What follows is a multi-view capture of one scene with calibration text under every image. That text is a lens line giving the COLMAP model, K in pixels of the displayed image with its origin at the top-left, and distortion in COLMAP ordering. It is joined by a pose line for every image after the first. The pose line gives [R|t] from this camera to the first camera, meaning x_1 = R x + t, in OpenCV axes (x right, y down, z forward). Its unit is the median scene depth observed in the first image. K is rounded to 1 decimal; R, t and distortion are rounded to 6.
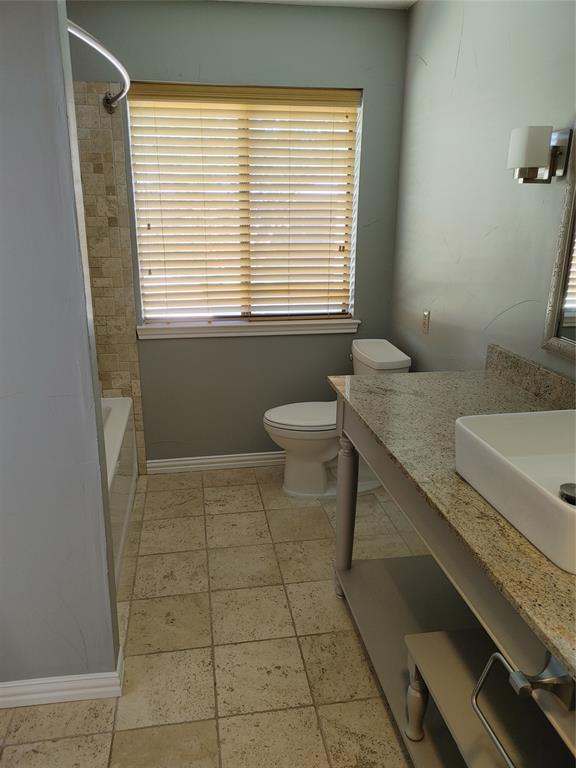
lens RADIAL K [[581.5, 0, 286.5], [0, 581.5, 382.2], [0, 0, 1]] dist [0.056249, -0.027146]
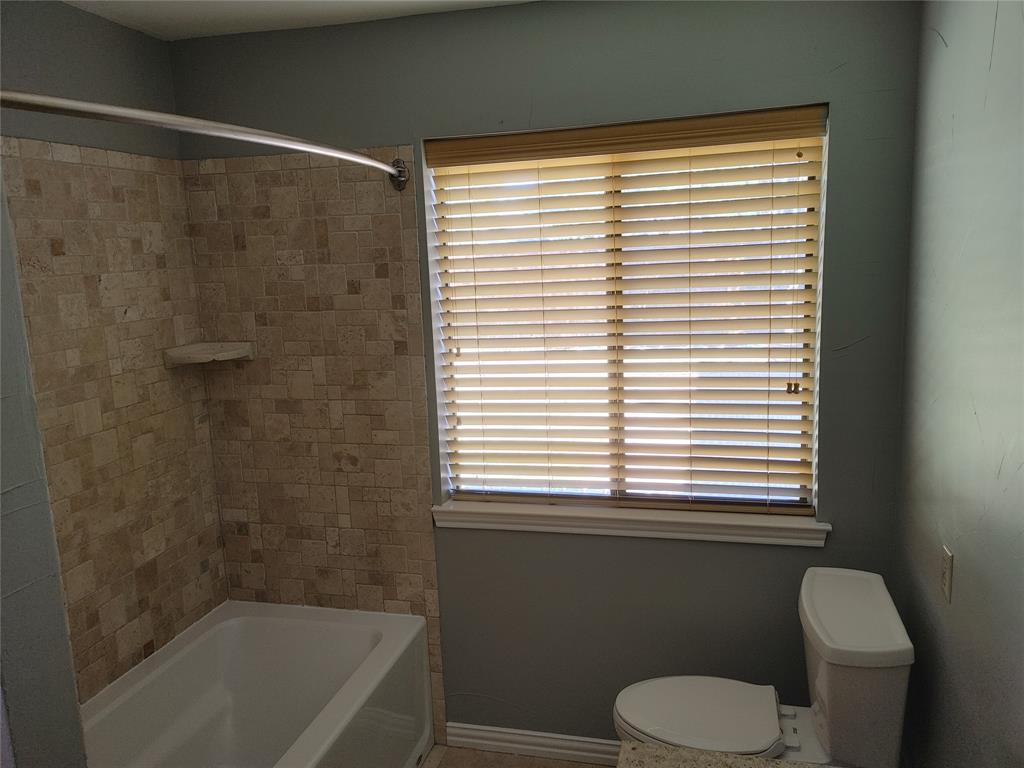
lens RADIAL K [[775.4, 0, 514.8], [0, 775.4, 388.8], [0, 0, 1]] dist [0.056249, -0.027146]
pose [[0.912897, 0.027217, -0.407282, 0.158952], [-0.075963, 0.991672, -0.103999, -0.140286], [0.401060, 0.125879, 0.907362, 0.262821]]
